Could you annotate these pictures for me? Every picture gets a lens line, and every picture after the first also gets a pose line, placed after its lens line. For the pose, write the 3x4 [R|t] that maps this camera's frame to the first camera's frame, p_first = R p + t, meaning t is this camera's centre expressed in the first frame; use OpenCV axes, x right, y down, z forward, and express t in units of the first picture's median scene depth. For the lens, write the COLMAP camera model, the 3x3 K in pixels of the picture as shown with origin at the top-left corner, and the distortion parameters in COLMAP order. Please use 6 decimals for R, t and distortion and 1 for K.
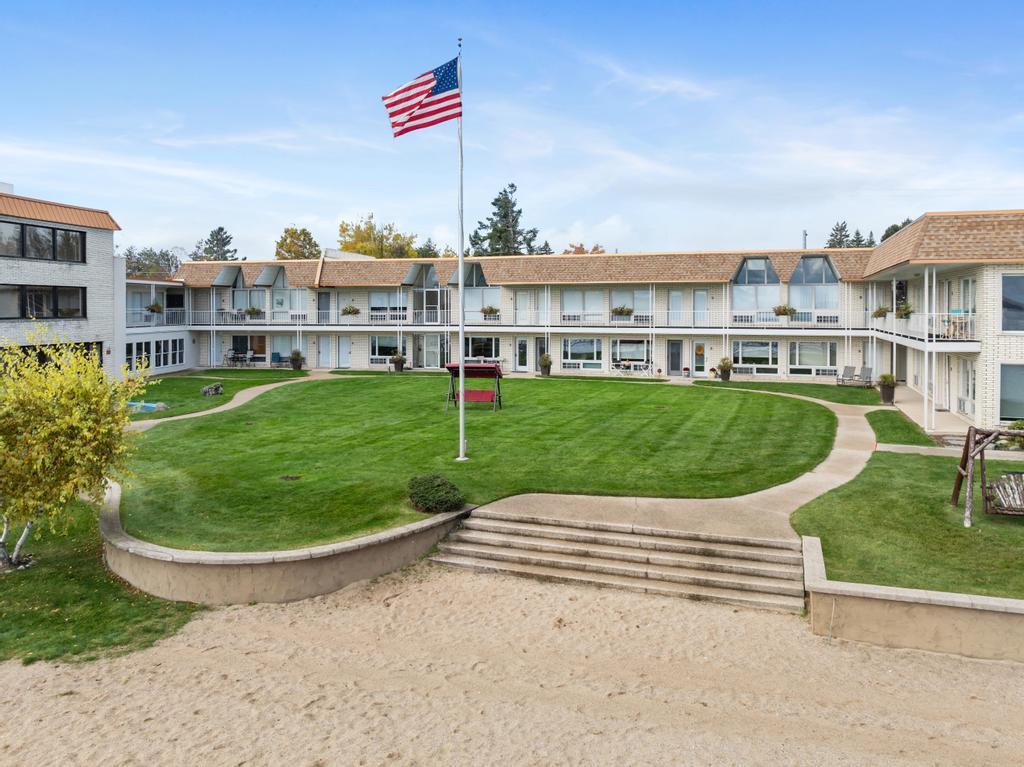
lens RADIAL K [[735.9, 0, 509.5], [0, 735.9, 328.0], [0, 0, 1]] dist [-0.009114, -0.037475]
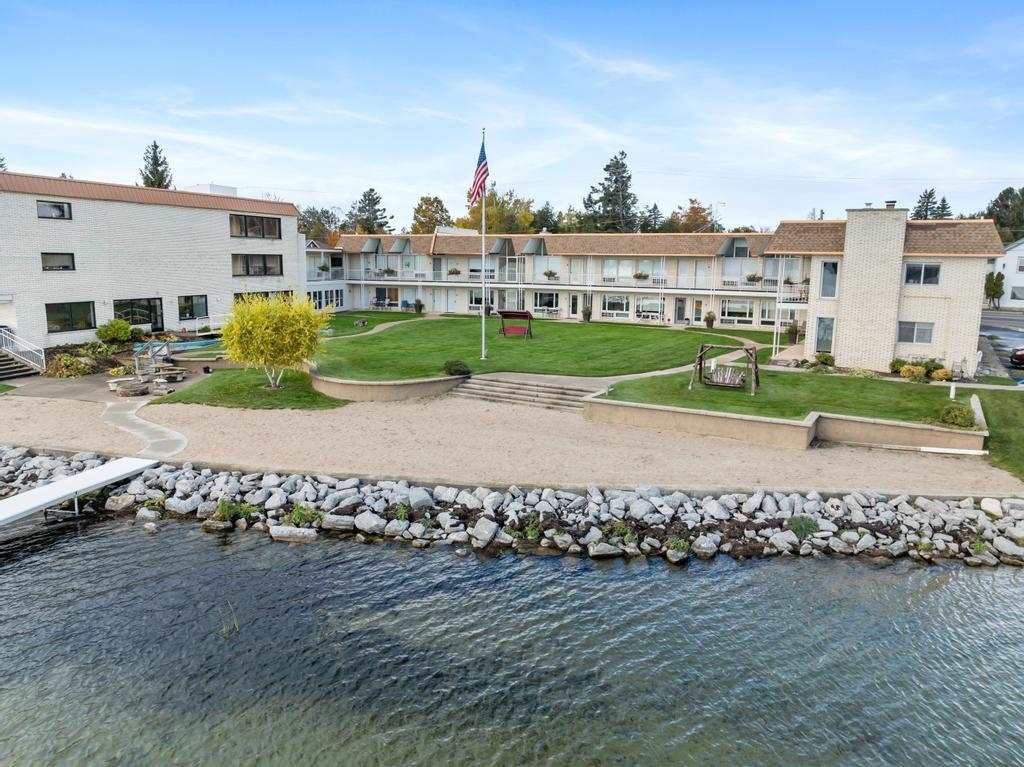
lens RADIAL K [[706.5, 0, 512.0], [0, 706.5, 383.5], [0, 0, 1]] dist [0.001209, -0.059746]
pose [[0.982901, 0.043836, -0.178839, 0.146403], [-0.017629, 0.989190, 0.145574, -0.010835], [0.183287, -0.139932, 0.973049, -0.333583]]
